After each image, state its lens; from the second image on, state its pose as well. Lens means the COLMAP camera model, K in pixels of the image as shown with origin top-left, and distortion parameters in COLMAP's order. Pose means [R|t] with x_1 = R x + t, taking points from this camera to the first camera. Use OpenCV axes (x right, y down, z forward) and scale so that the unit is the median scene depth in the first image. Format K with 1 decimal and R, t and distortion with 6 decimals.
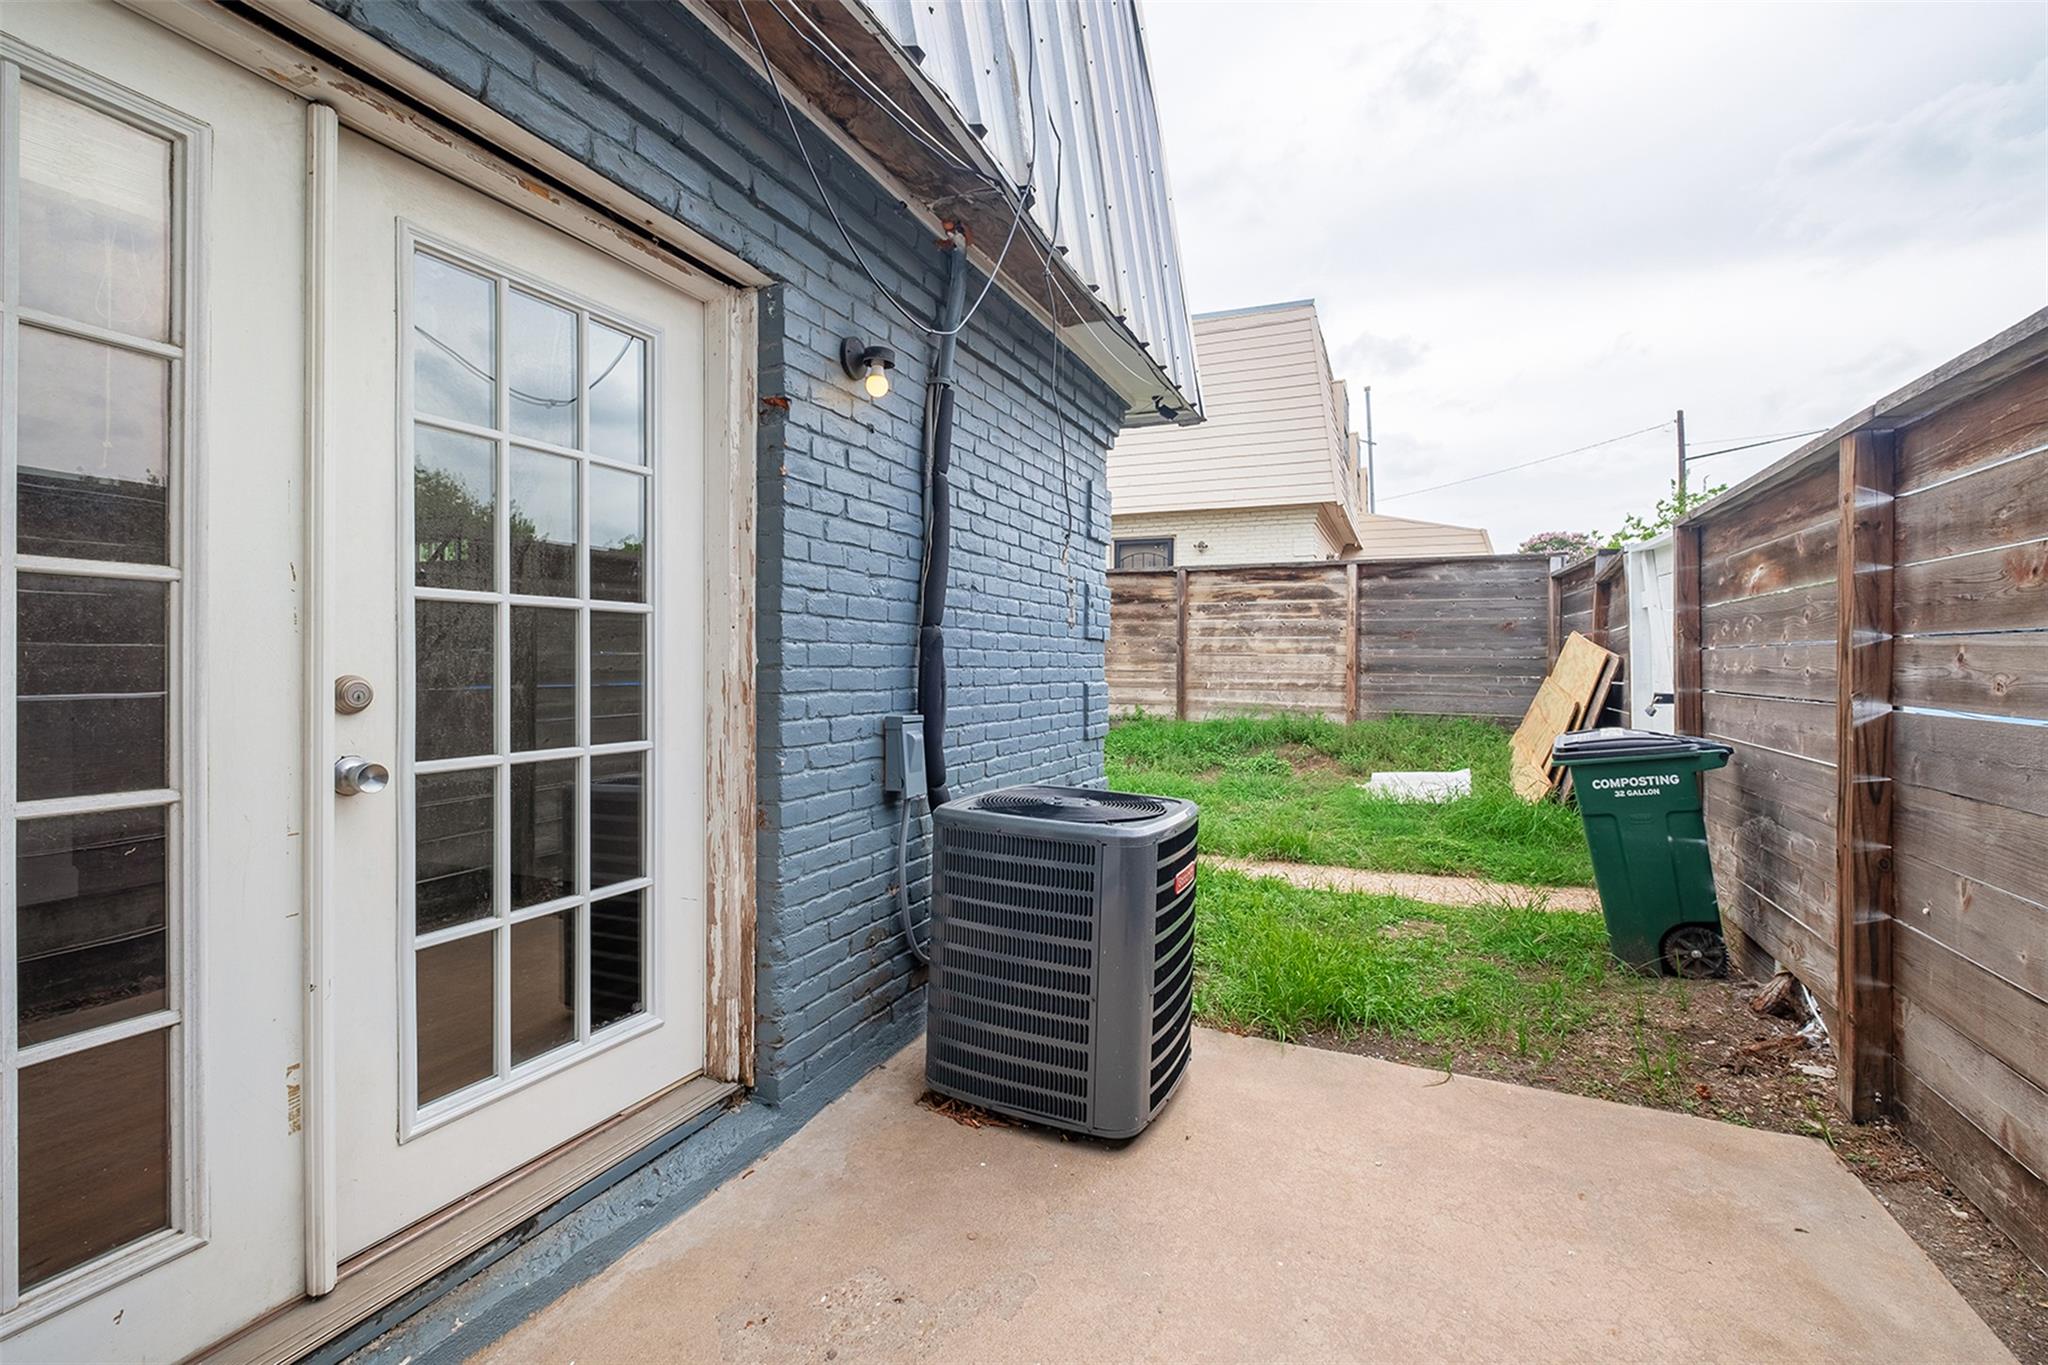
lens RADIAL K [[895.7, 0, 1023.5], [0, 895.7, 653.1], [0, 0, 1]] dist [0.002916, -0.005745]
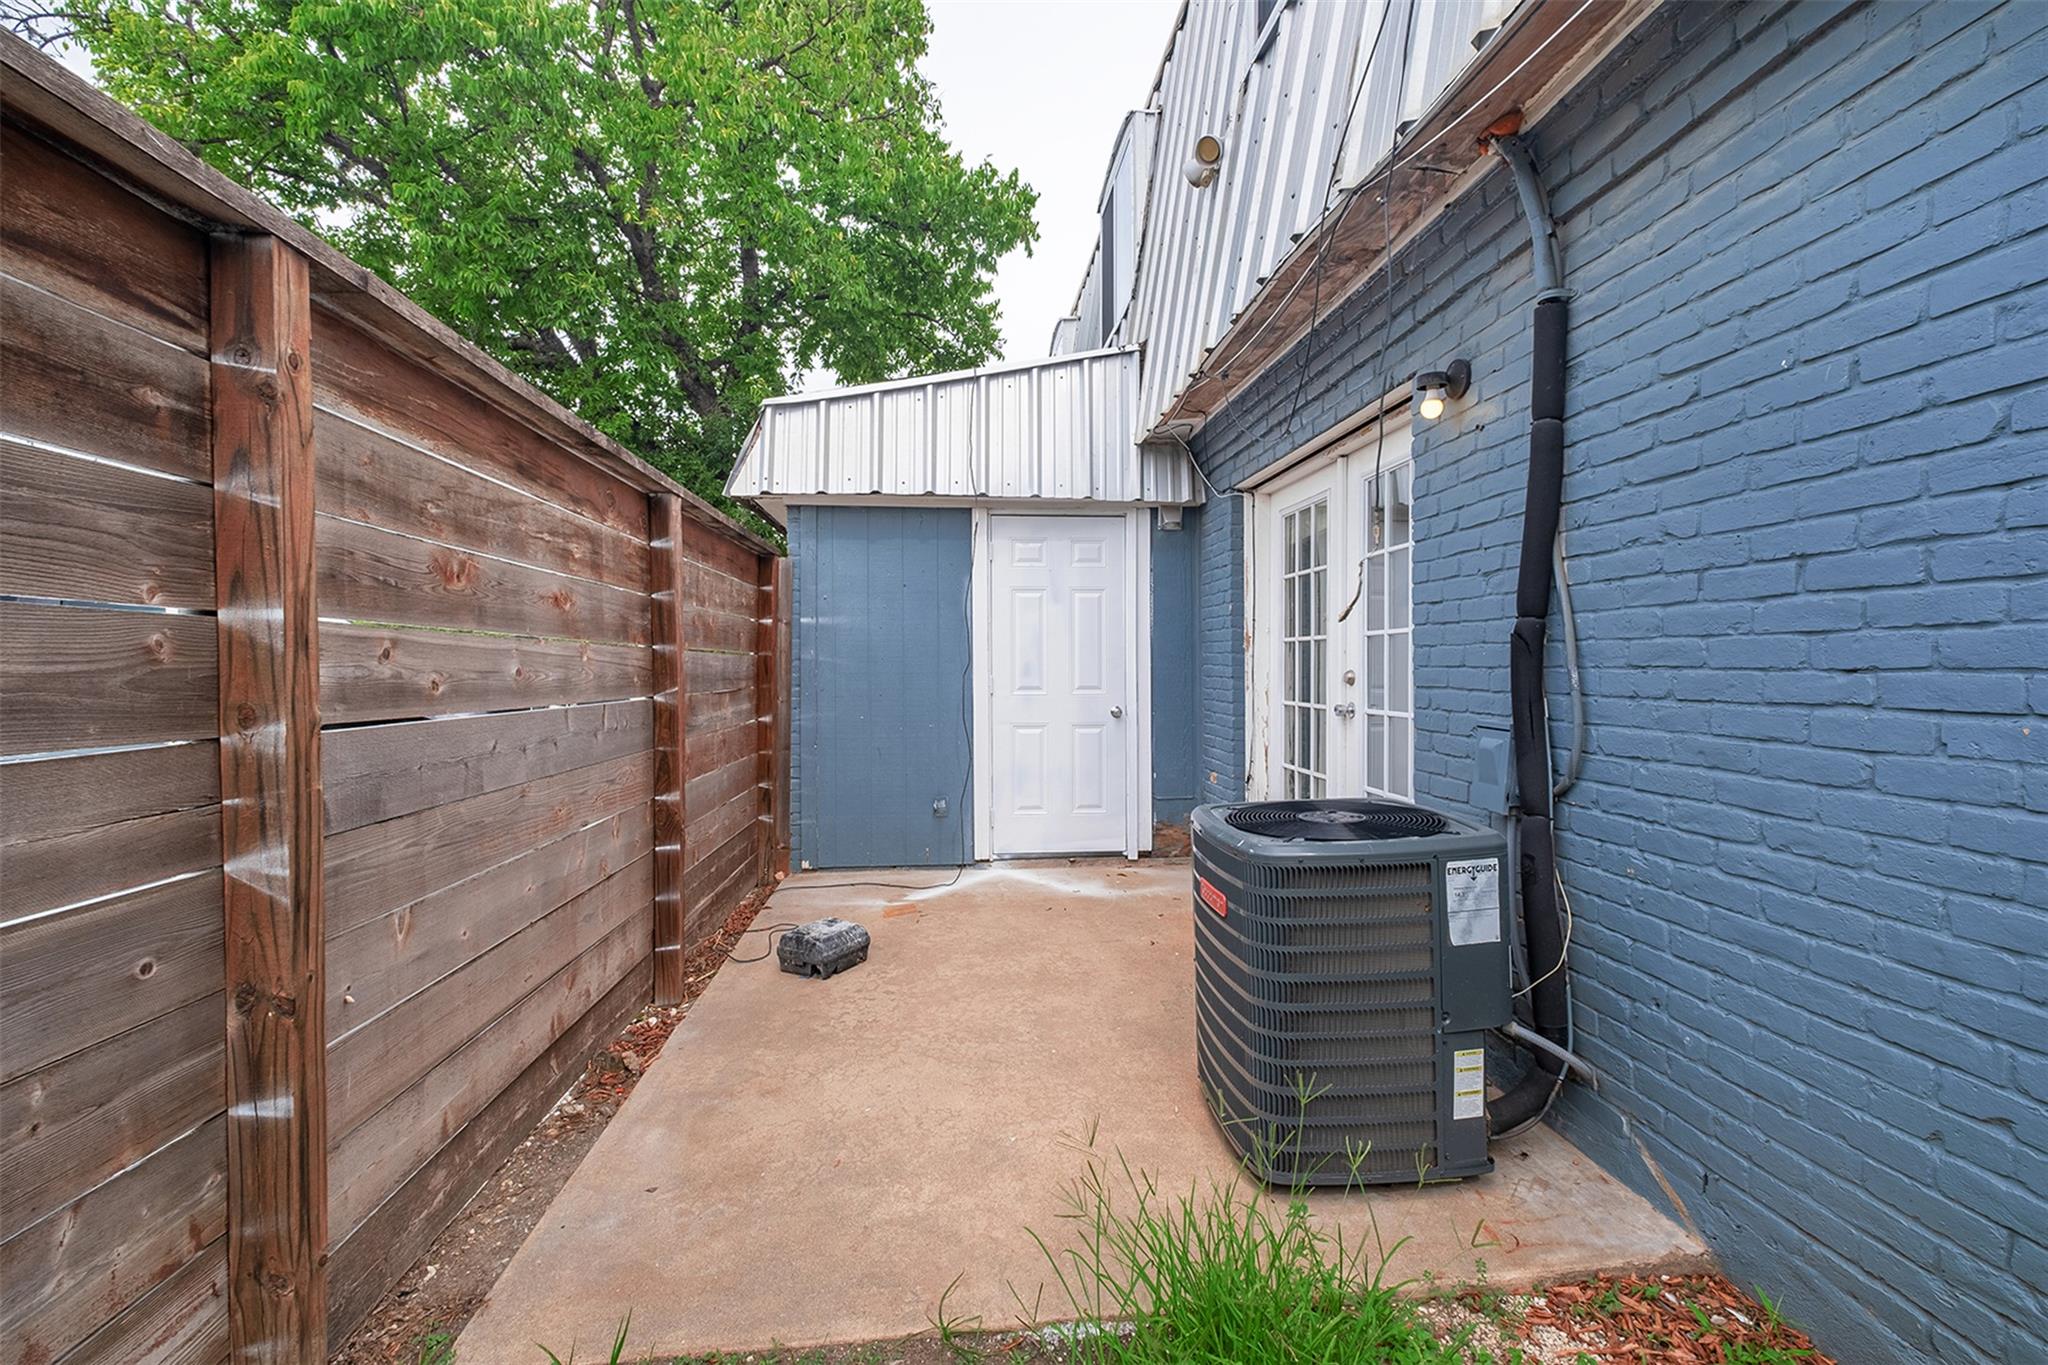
lens RADIAL K [[895.7, 0, 1023.5], [0, 895.7, 653.1], [0, 0, 1]] dist [0.002916, -0.005745]
pose [[-0.877002, -0.009233, -0.480397, 0.944856], [0.003019, 0.999690, -0.024726, 0.027838], [0.480476, -0.023135, -0.876702, 2.049769]]
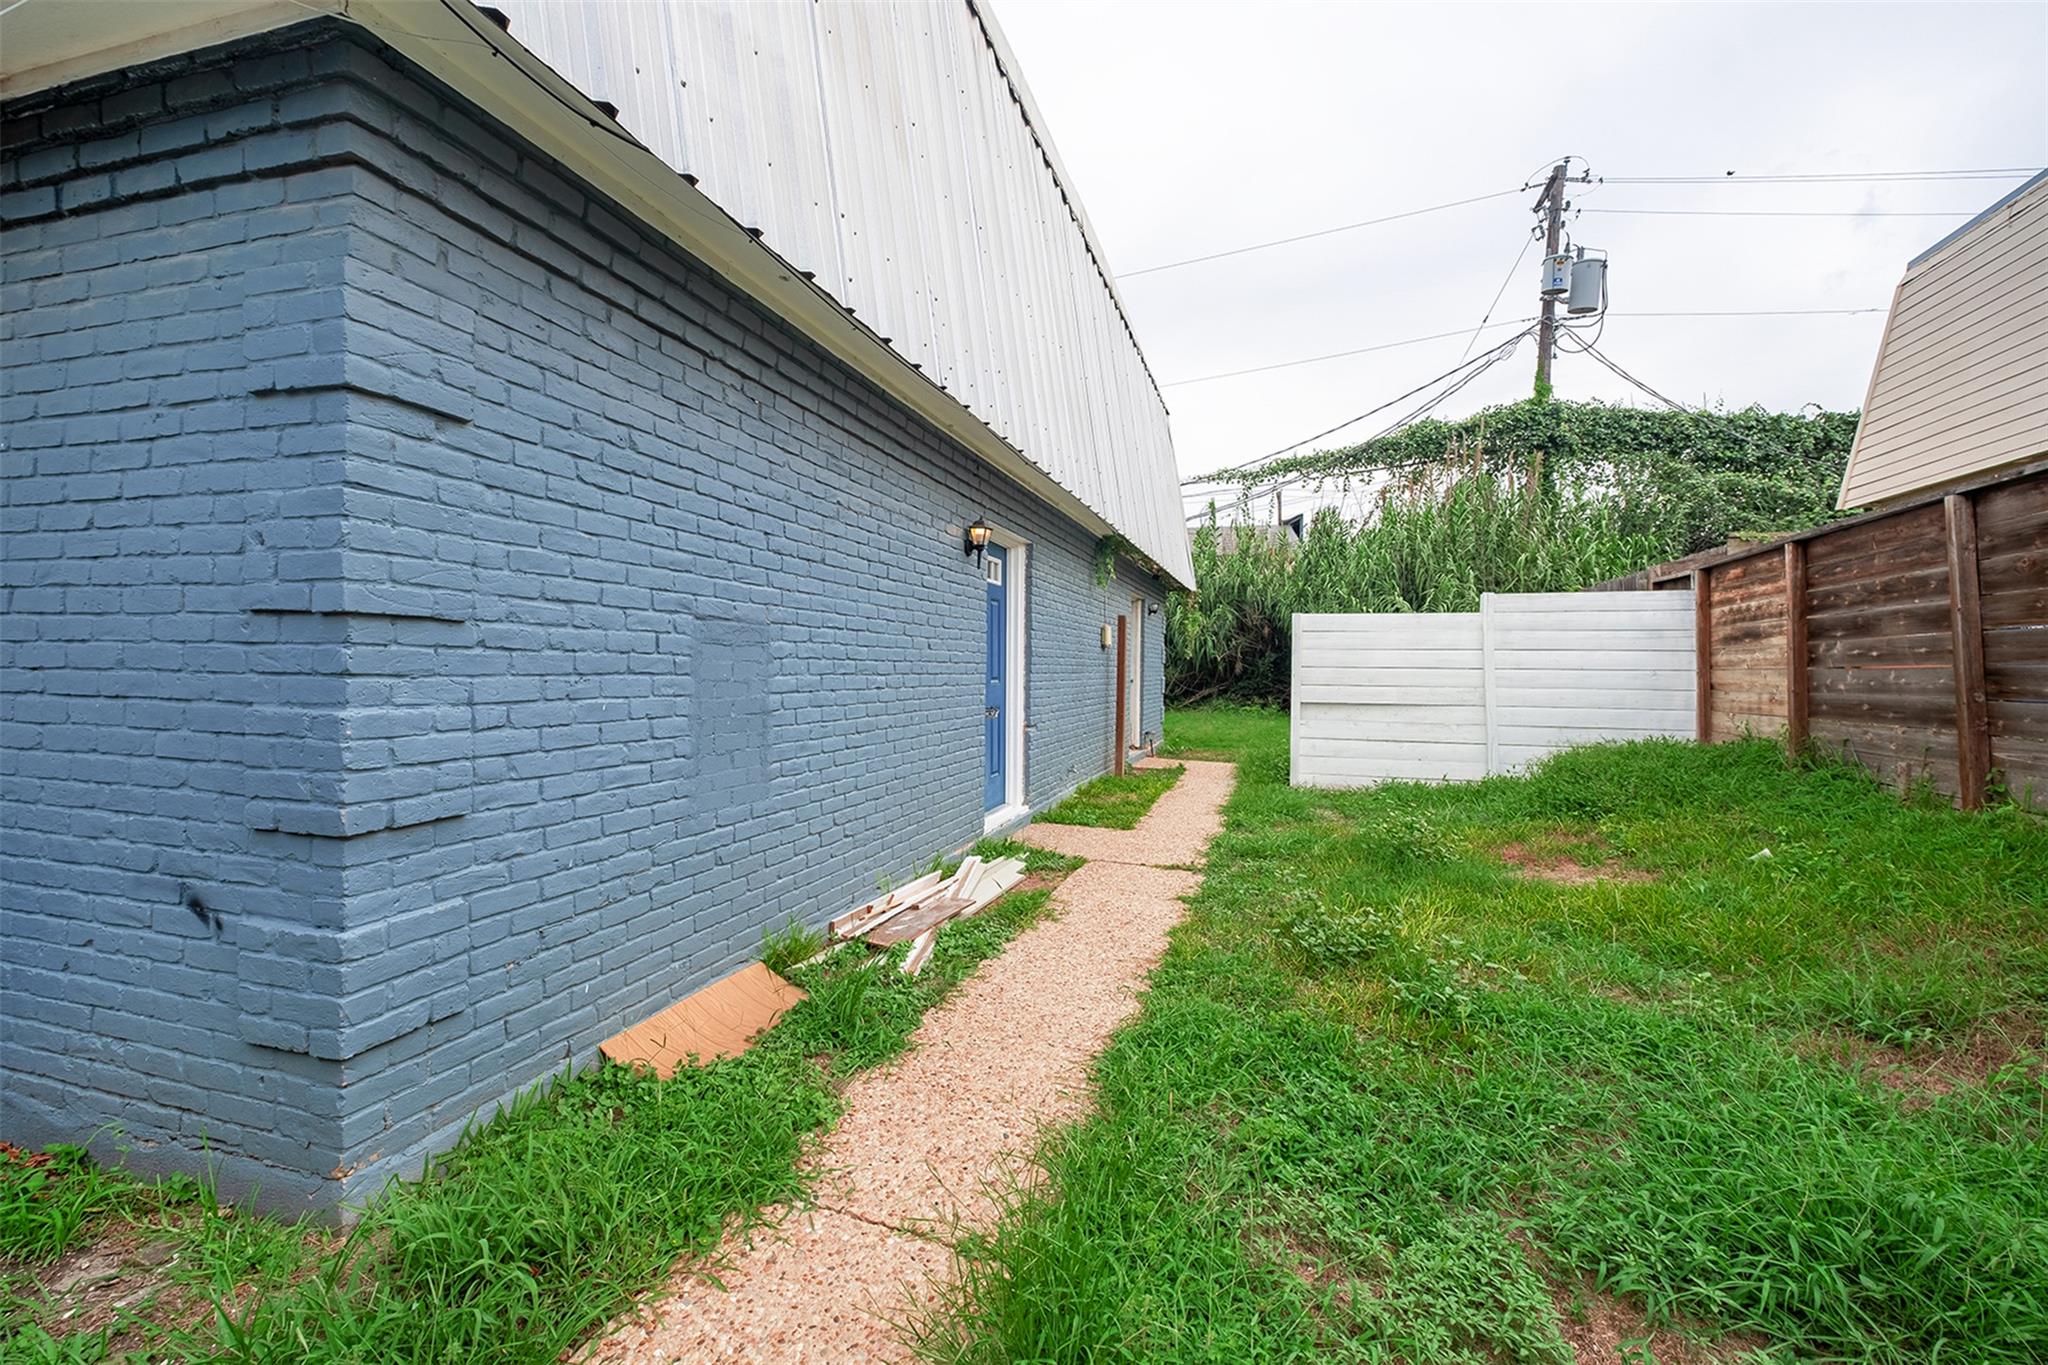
lens RADIAL K [[895.7, 0, 1023.5], [0, 895.7, 653.1], [0, 0, 1]] dist [0.002916, -0.005745]
pose [[0.146494, -0.003121, -0.989207, 1.296983], [-0.002348, 0.999991, -0.003503, 0.003521], [0.989209, 0.002836, 0.146486, 2.929066]]
